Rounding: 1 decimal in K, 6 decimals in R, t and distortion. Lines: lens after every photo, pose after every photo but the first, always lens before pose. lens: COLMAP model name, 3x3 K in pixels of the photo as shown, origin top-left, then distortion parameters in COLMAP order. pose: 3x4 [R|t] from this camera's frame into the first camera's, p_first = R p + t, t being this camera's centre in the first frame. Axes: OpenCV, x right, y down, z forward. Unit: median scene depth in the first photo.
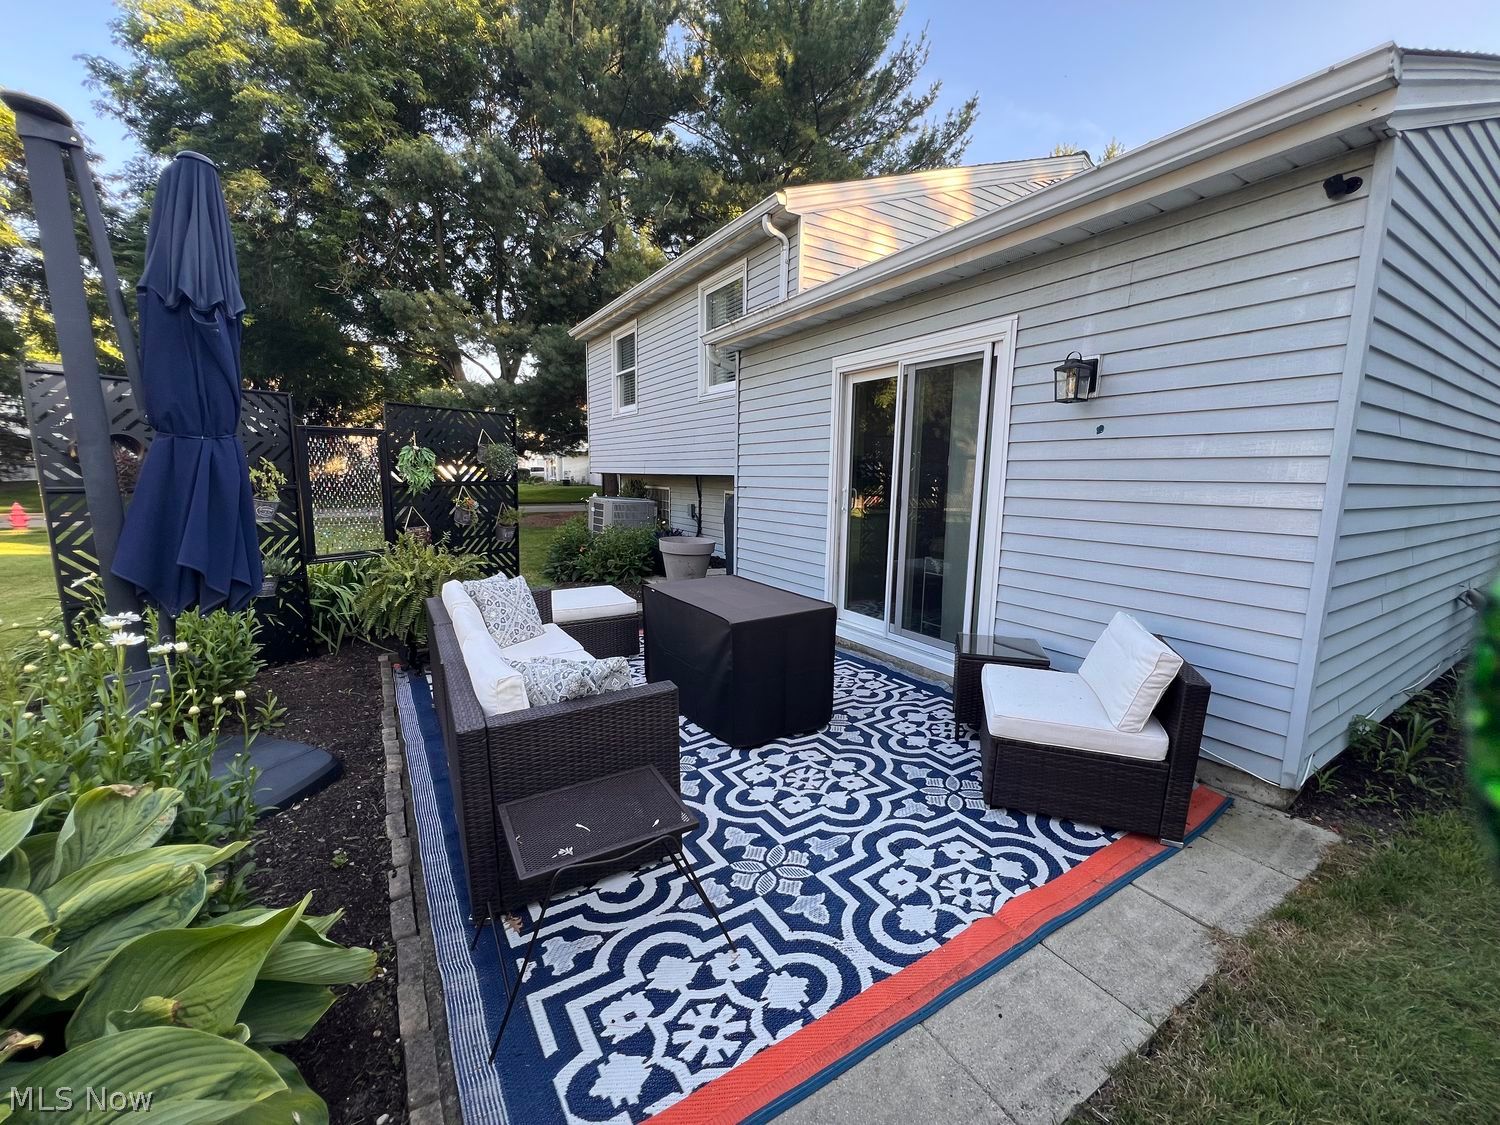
lens RADIAL K [[598.4, 0, 754.1], [0, 598.4, 565.4], [0, 0, 1]] dist [-0.001585, 0.000026]
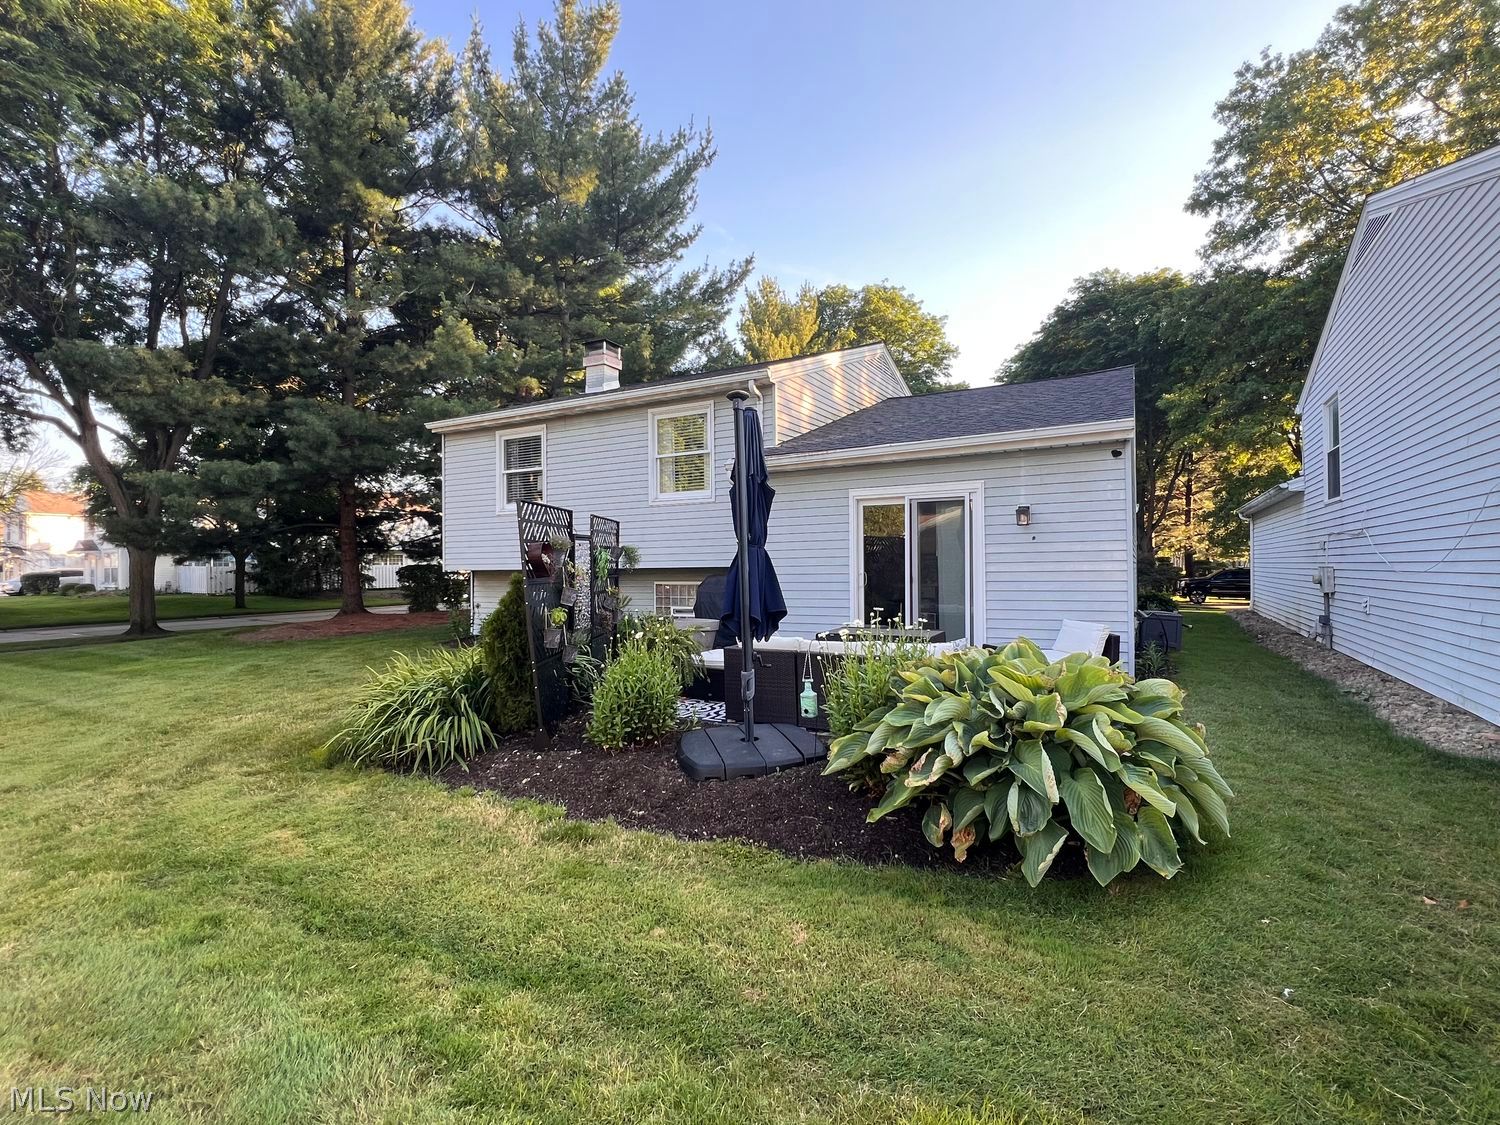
lens RADIAL K [[718.2, 0, 756.8], [0, 718.2, 564.2], [0, 0, 1]] dist [-0.006058, 0.000027]
pose [[0.874649, -0.023879, 0.484169, -0.729121], [0.098494, 0.986706, -0.129265, 0.046378], [-0.474646, 0.160749, 0.865373, -0.347357]]
